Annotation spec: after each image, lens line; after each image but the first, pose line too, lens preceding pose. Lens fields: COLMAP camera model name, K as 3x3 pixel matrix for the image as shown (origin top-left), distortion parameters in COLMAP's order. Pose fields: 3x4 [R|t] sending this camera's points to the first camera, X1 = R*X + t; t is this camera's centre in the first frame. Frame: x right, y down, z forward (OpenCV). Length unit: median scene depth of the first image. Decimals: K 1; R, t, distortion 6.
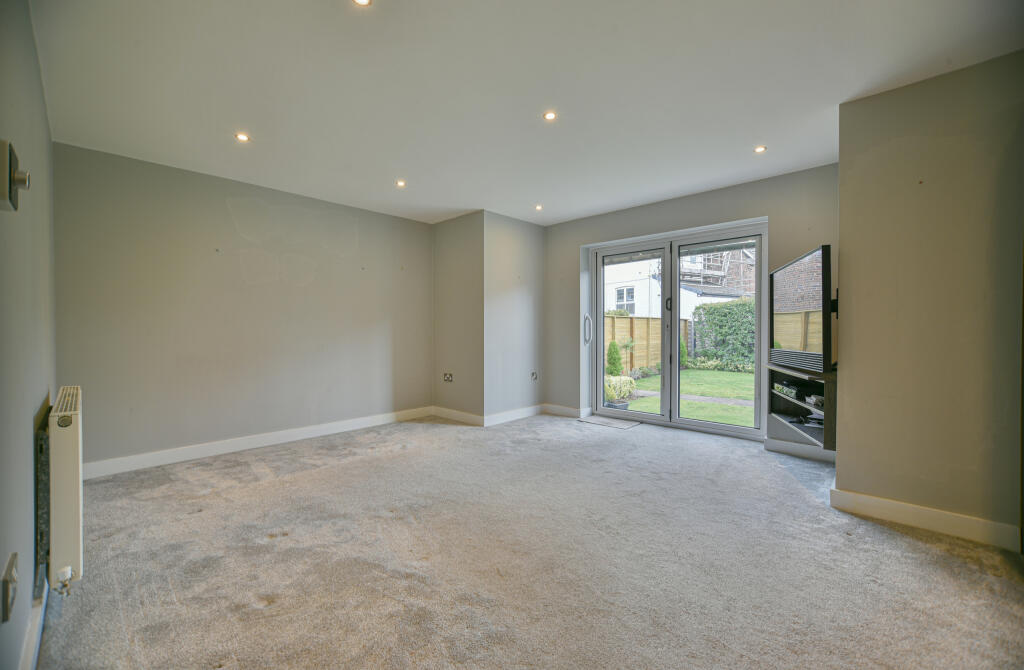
lens RADIAL K [[407.7, 0, 513.4], [0, 407.7, 332.1], [0, 0, 1]] dist [0.001081, -0.000240]
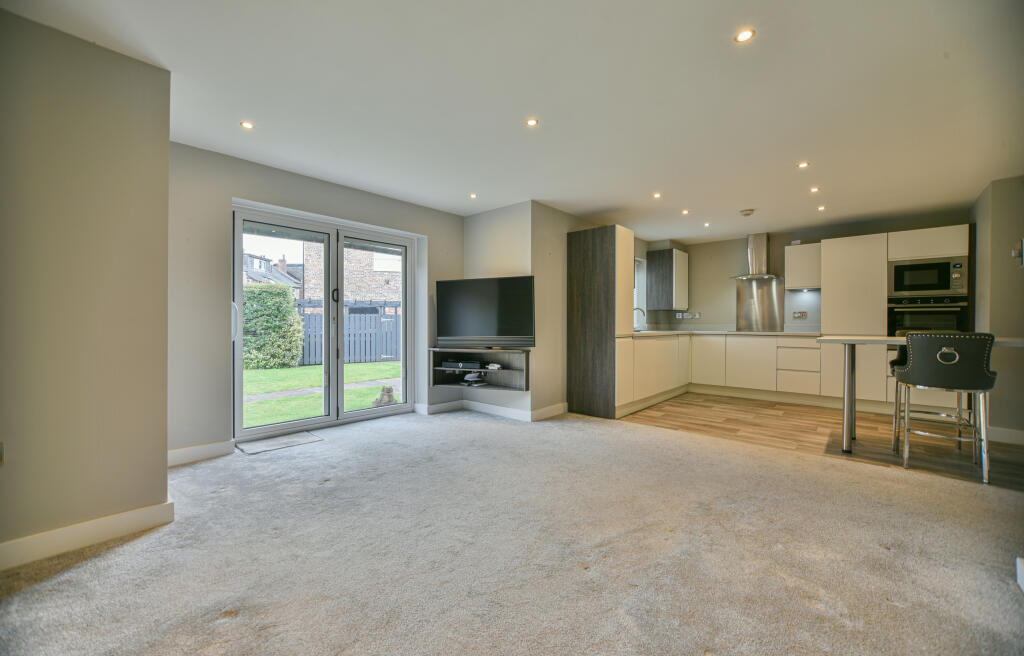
lens RADIAL K [[395.6, 0, 507.6], [0, 395.6, 324.9], [0, 0, 1]] dist [-0.001267, -0.000281]
pose [[0.009103, 0.000167, 0.999959, -0.579457], [0.002946, 0.999996, -0.000194, 0.001373], [-0.999954, 0.002948, 0.009103, 0.654875]]
